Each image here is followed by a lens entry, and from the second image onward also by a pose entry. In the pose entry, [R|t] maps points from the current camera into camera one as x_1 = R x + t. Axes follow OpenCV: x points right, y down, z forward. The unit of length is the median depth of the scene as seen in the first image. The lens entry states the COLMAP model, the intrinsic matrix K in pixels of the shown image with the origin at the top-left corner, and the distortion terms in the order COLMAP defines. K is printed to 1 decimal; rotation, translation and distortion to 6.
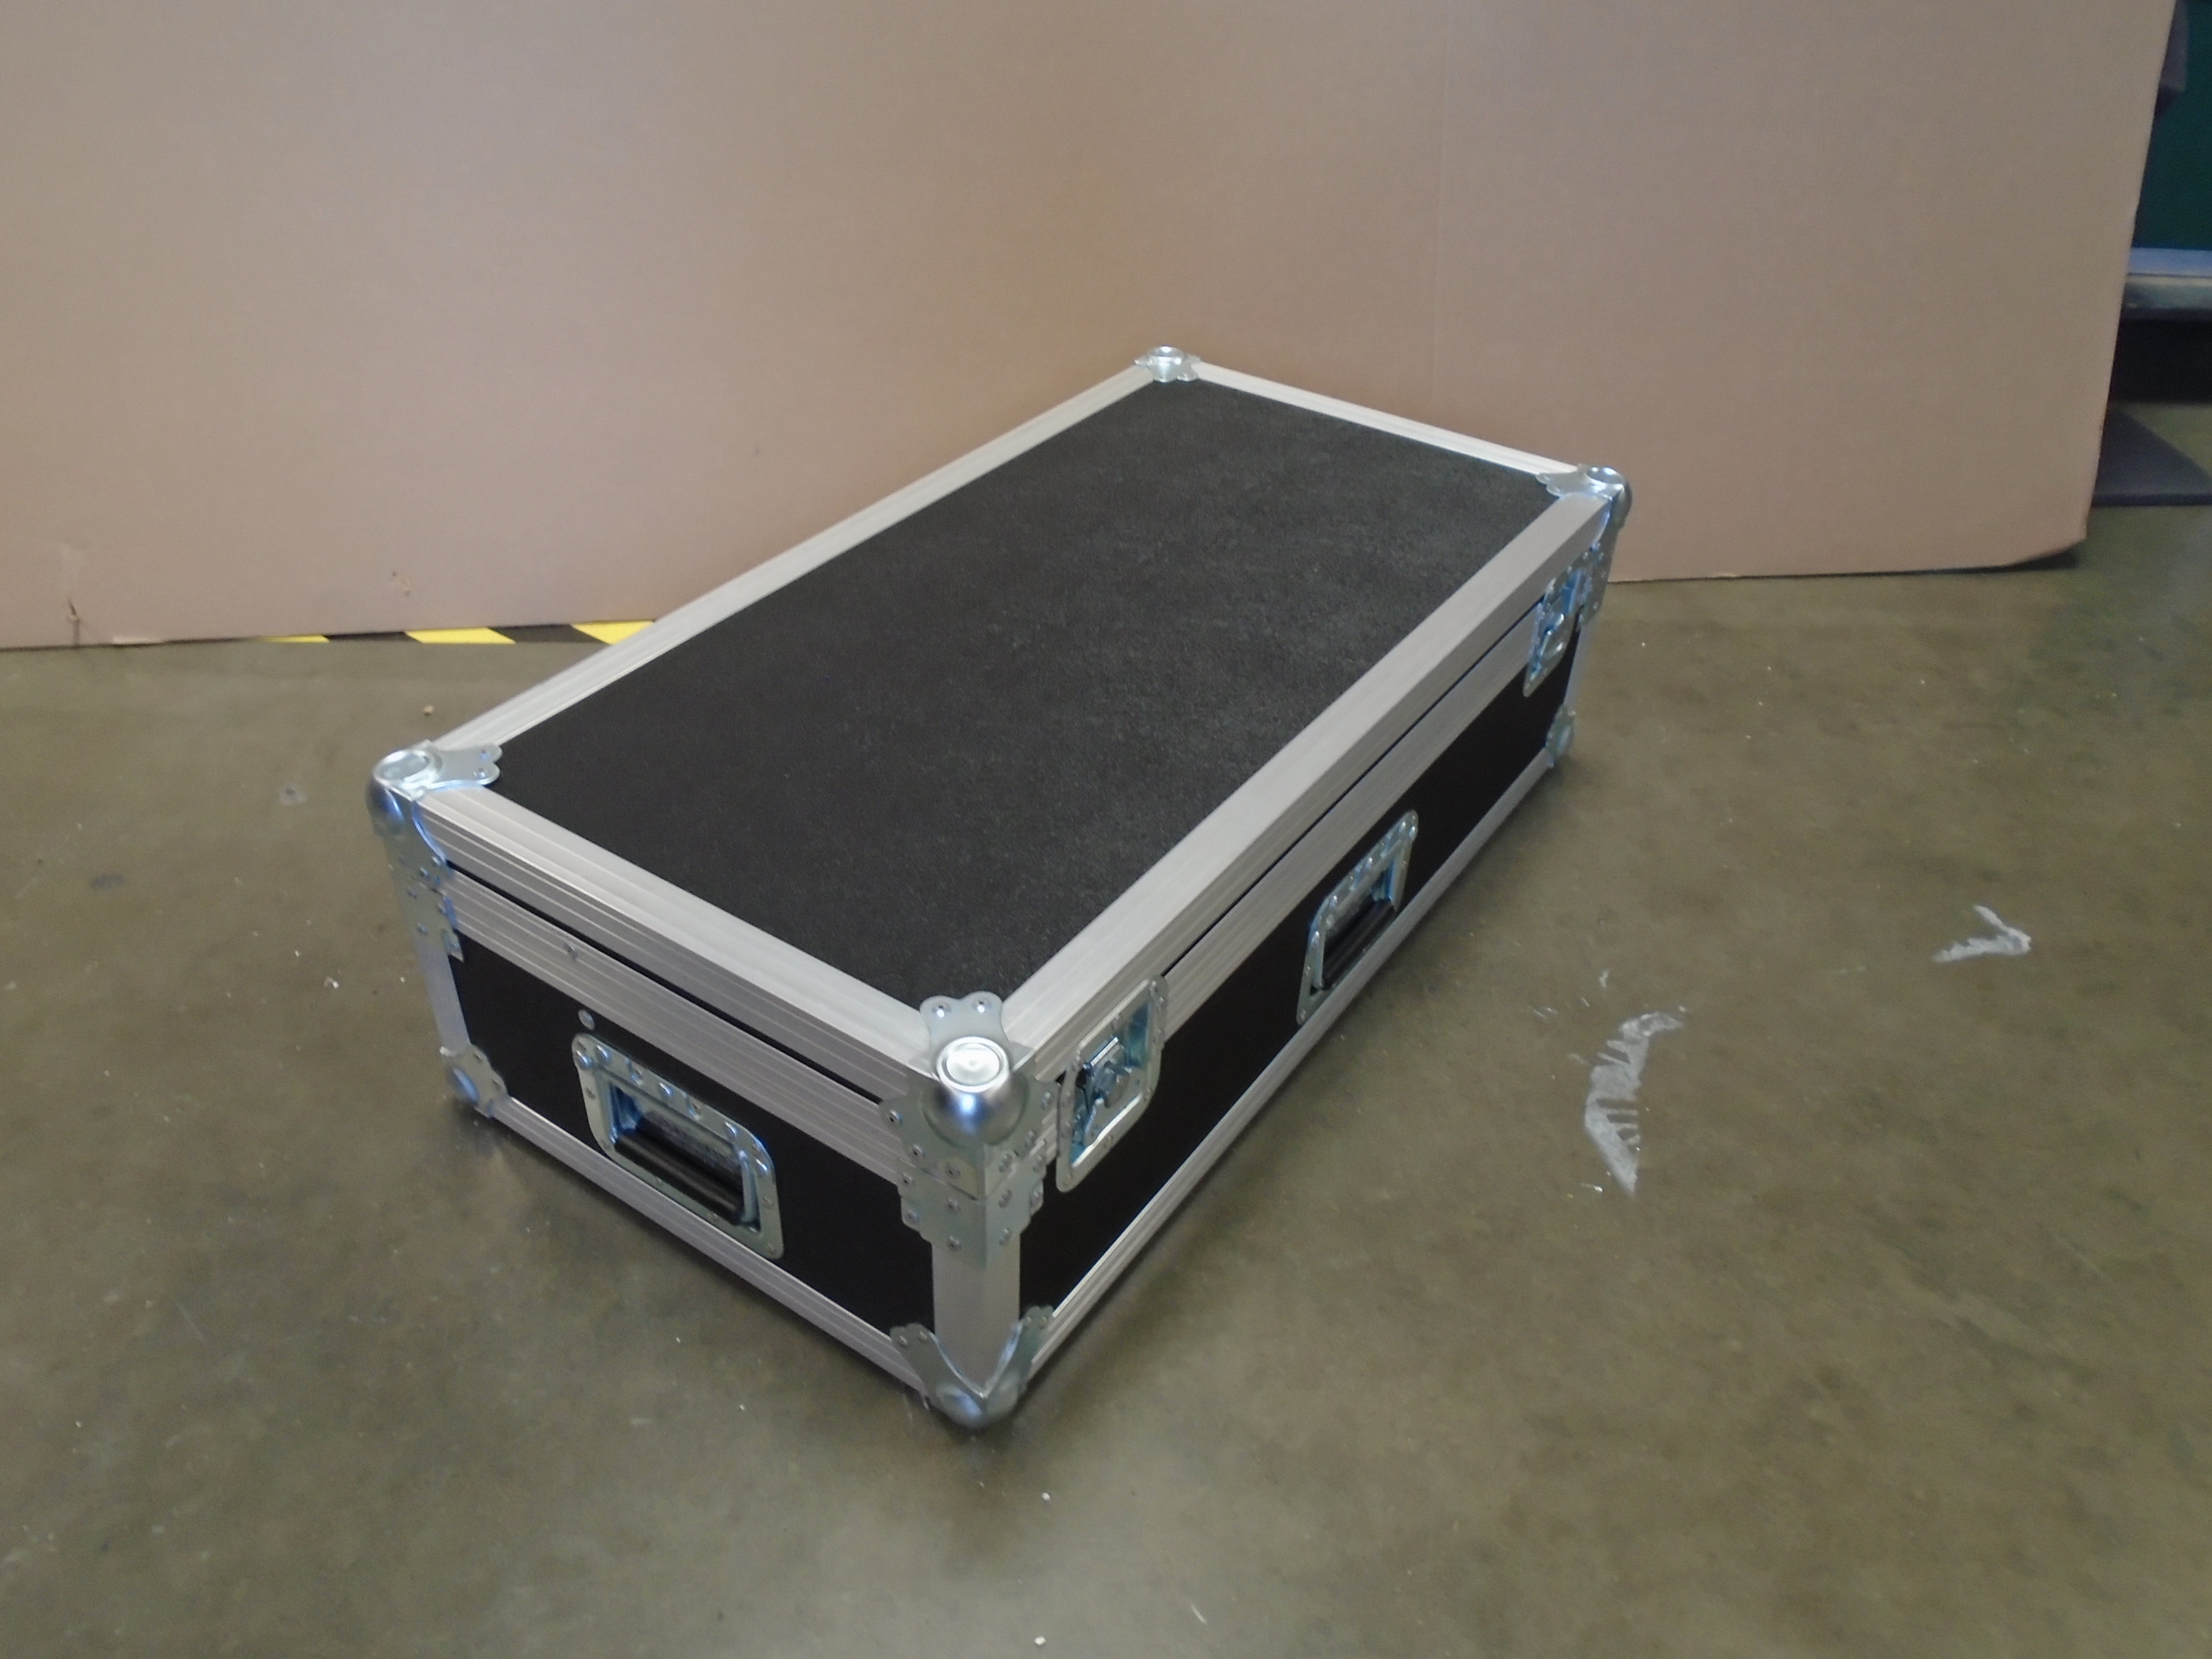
lens RADIAL K [[1696.8, 0, 1097.5], [0, 1696.8, 829.6], [0, 0, 1]] dist [-0.027589, 0.007551]
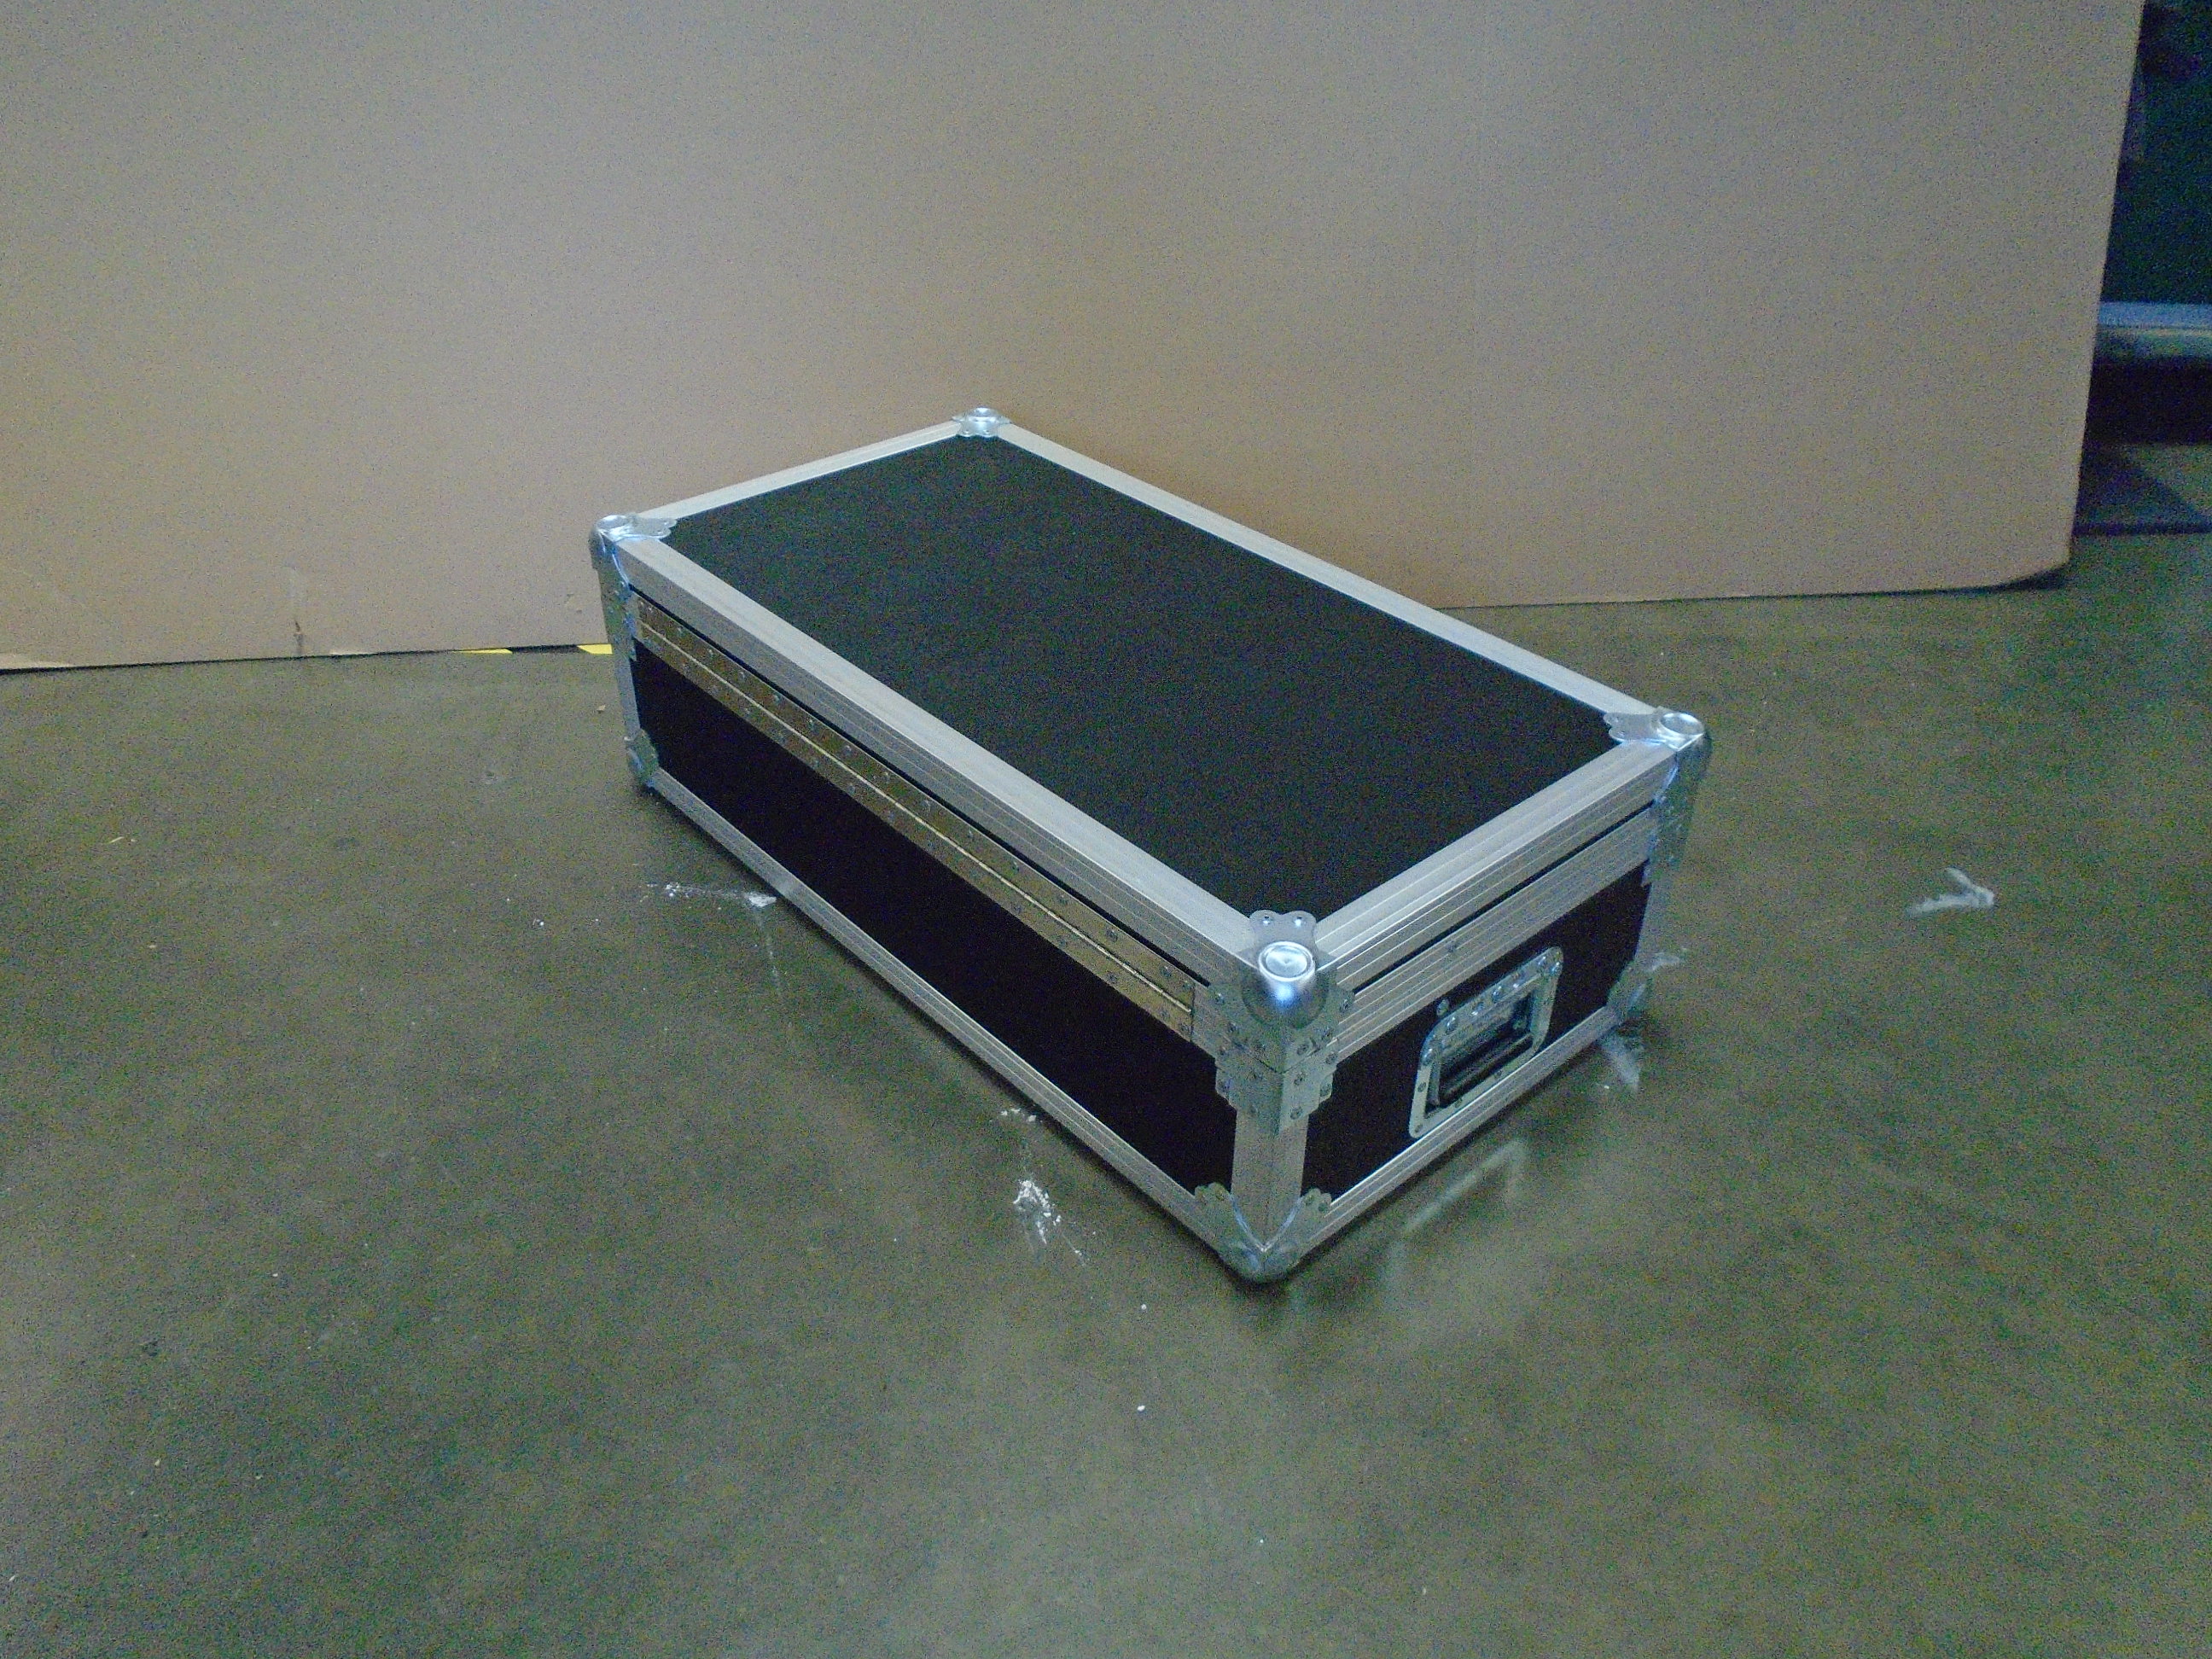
lens RADIAL K [[1696.8, 0, 1097.5], [0, 1696.8, 829.6], [0, 0, 1]] dist [-0.027589, 0.007551]
pose [[0.999273, 0.000392, -0.038134, -0.011327], [-0.001918, 0.999199, -0.039972, 0.062459], [0.038087, 0.040016, 0.998473, -0.157405]]
